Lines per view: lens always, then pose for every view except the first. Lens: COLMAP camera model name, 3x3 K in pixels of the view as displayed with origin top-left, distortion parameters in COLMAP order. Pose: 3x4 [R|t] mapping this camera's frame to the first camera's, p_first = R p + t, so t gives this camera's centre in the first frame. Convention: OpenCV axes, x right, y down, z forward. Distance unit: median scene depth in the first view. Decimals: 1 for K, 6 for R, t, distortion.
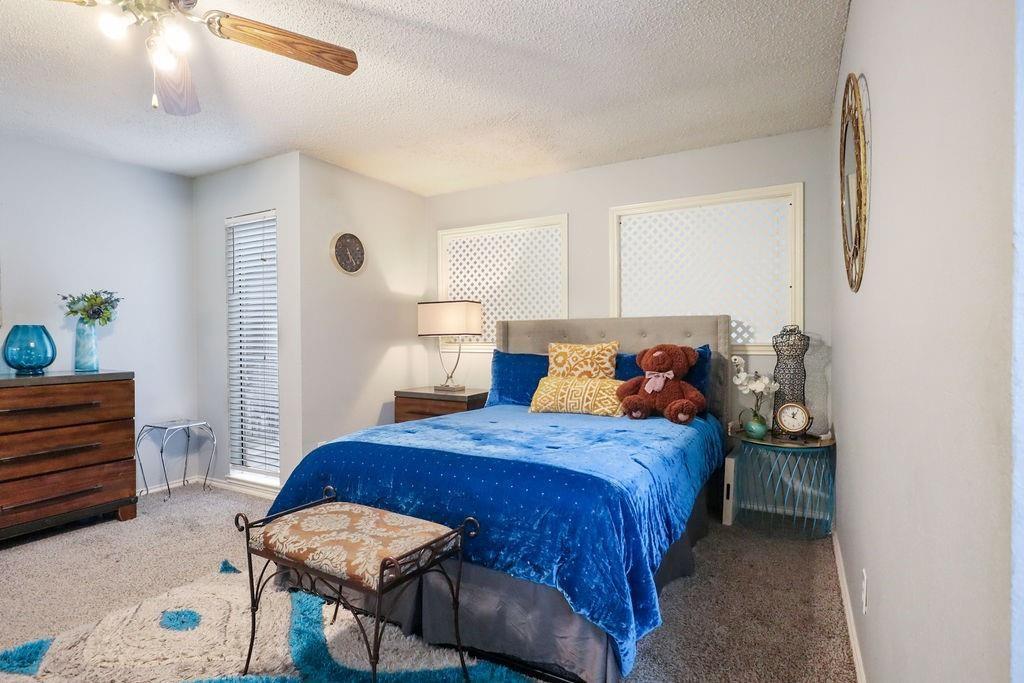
lens RADIAL K [[517.4, 0, 544.6], [0, 517.4, 334.2], [0, 0, 1]] dist [-0.013913, 0.002916]
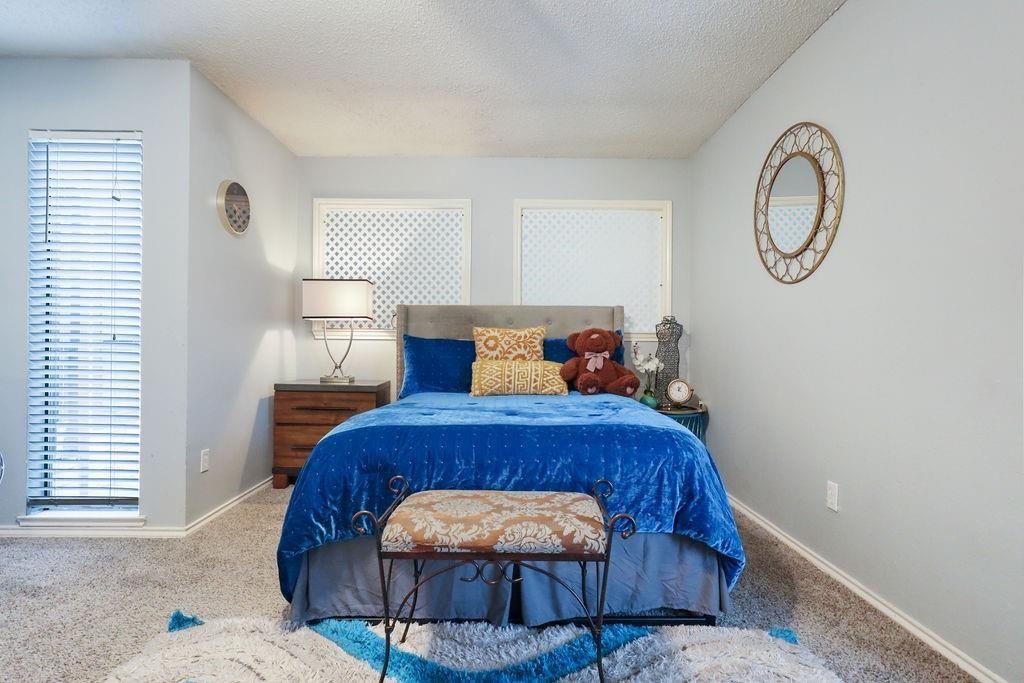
lens RADIAL K [[517.4, 0, 513.8], [0, 517.4, 340.2], [0, 0, 1]] dist [-0.013913, 0.002916]
pose [[0.866441, 0.012387, 0.499127, -0.435179], [-0.007876, 0.999907, -0.011143, 0.054402], [-0.499218, 0.005723, 0.866457, 0.120527]]
